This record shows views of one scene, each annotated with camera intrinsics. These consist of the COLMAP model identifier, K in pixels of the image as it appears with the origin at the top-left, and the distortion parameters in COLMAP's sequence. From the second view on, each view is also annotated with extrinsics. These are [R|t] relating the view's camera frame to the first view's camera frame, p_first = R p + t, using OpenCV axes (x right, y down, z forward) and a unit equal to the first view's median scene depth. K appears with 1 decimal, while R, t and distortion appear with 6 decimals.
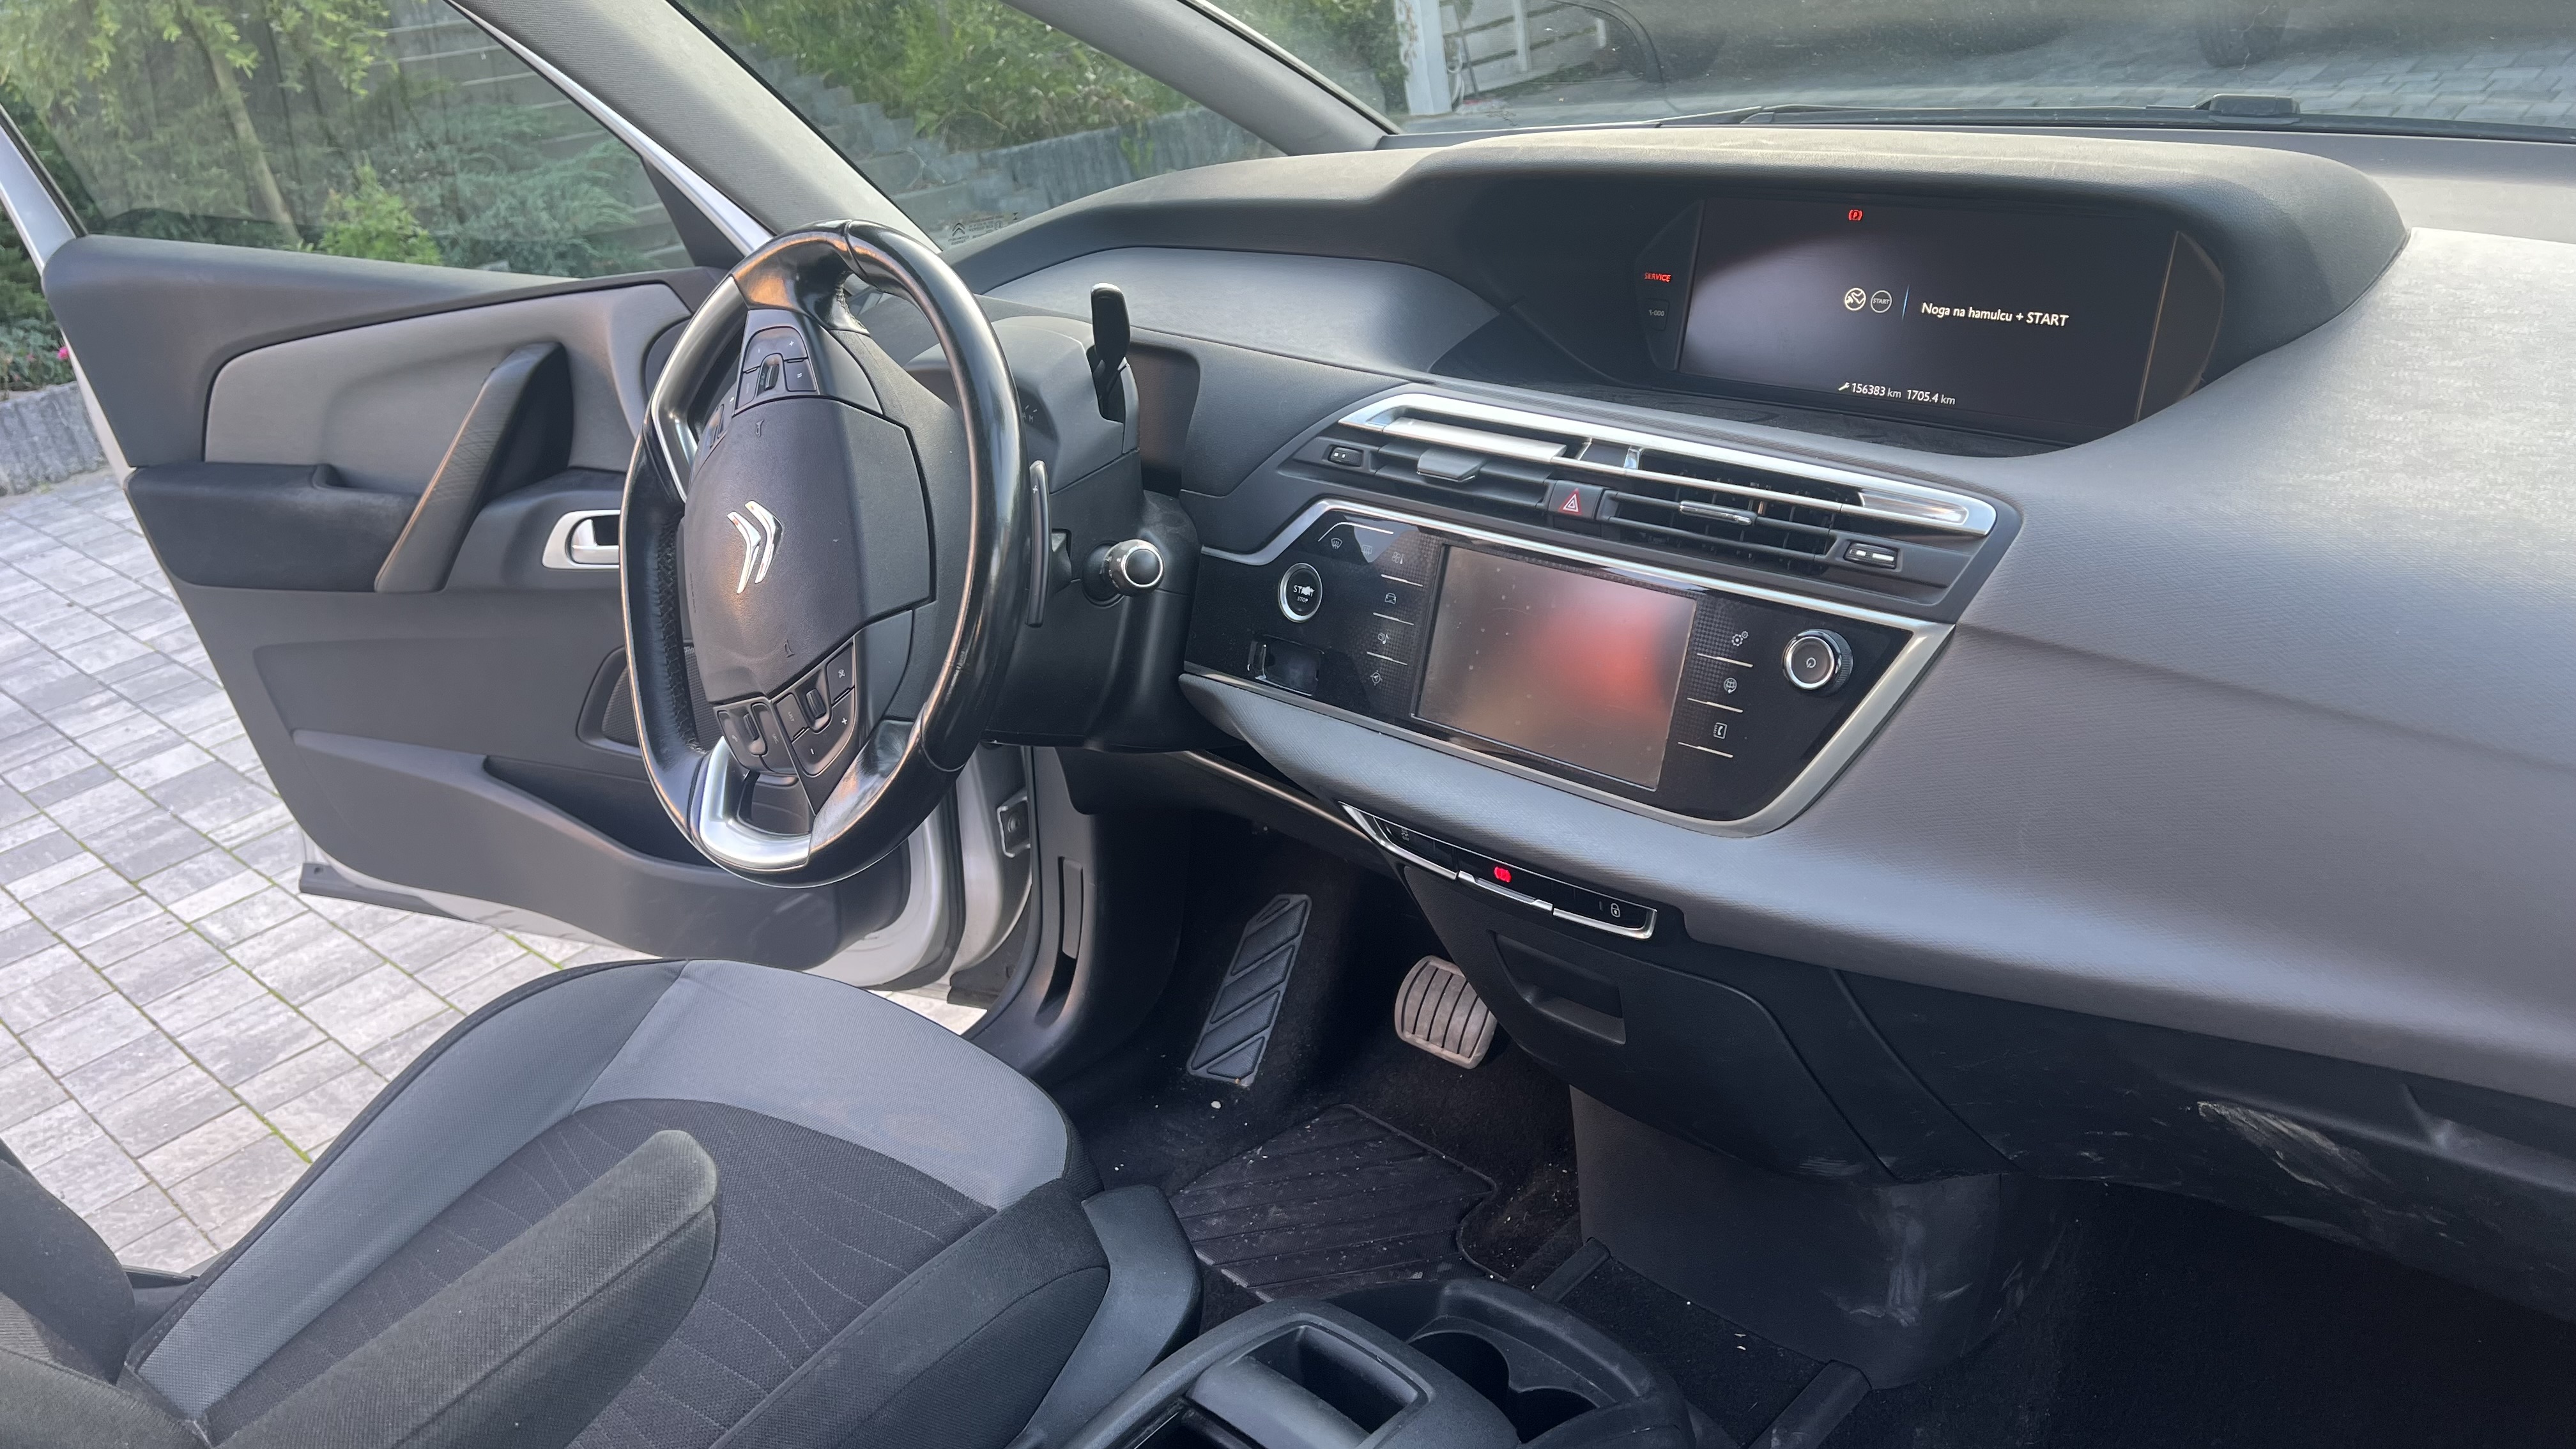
lens RADIAL K [[1989.9, 0, 1301.3], [0, 1989.9, 720.7], [0, 0, 1]] dist [0.025435, -0.000693]
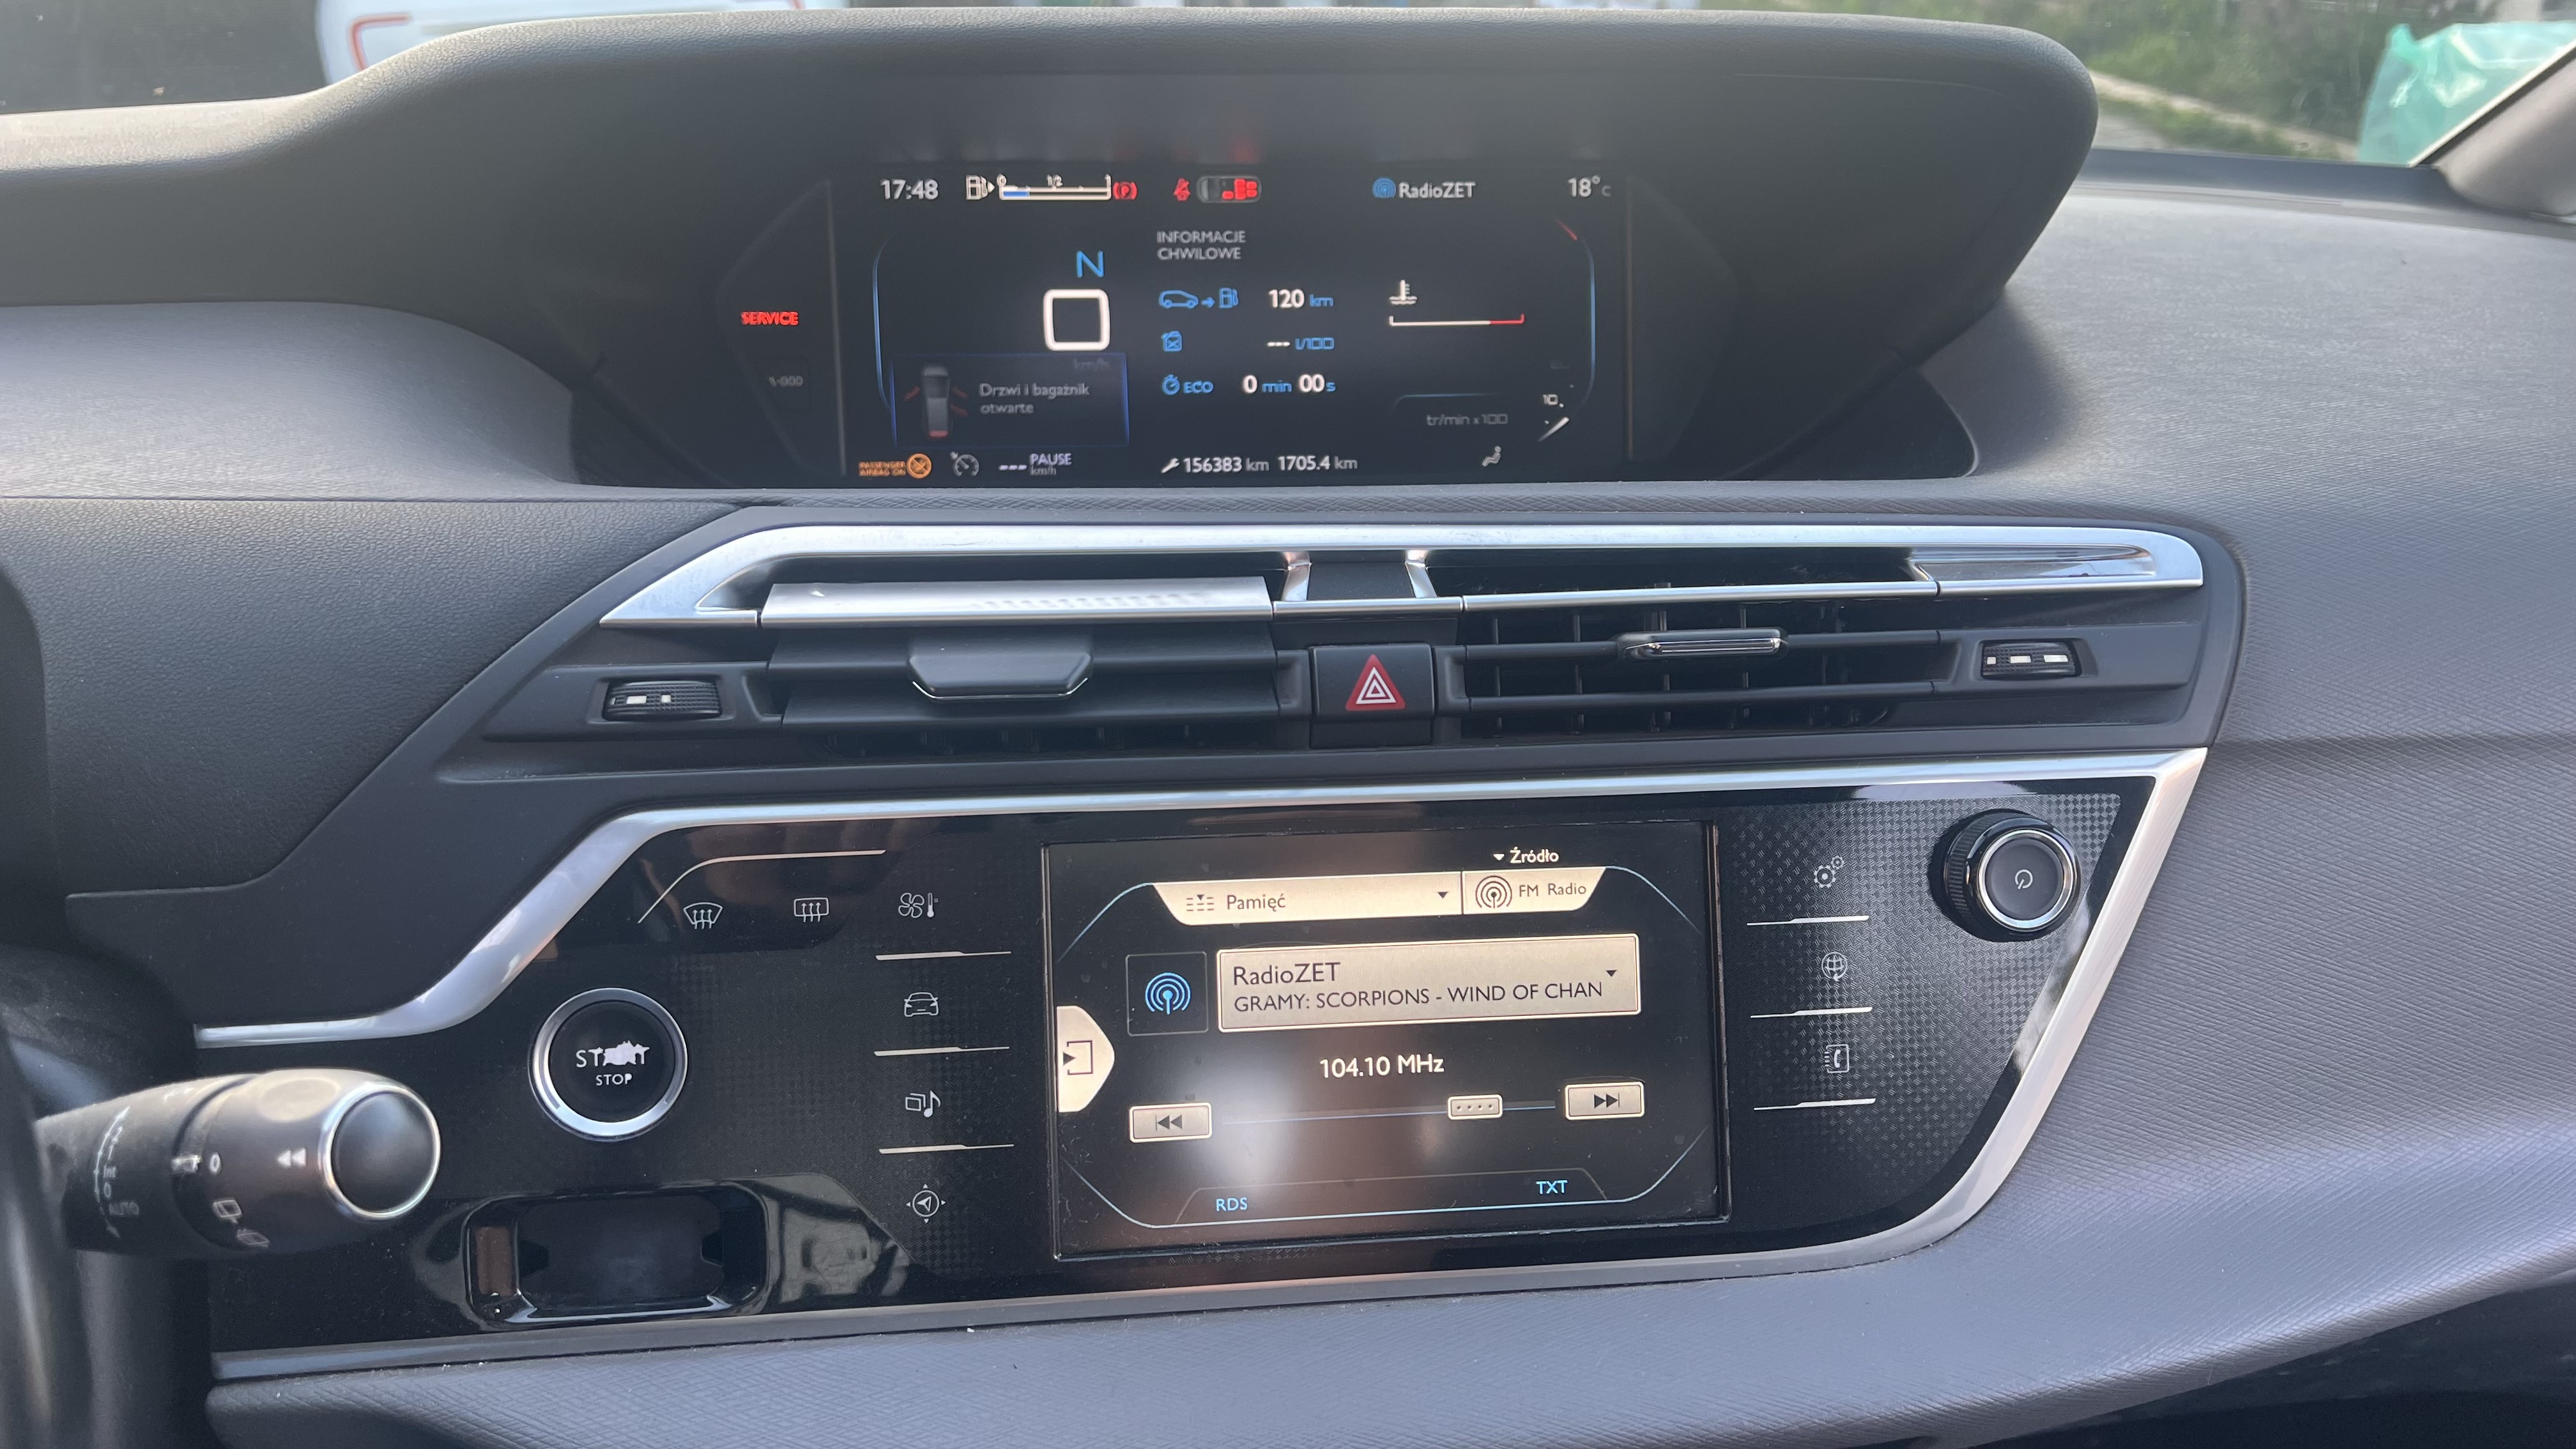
lens RADIAL K [[1939.1, 0, 1273.1], [0, 1939.1, 720.7], [0, 0, 1]] dist [0.041737, -0.043438]
pose [[0.596271, -0.184199, 0.781366, -0.229720], [0.256721, 0.965962, 0.031808, -0.119144], [-0.760628, 0.181627, 0.623262, 0.720143]]
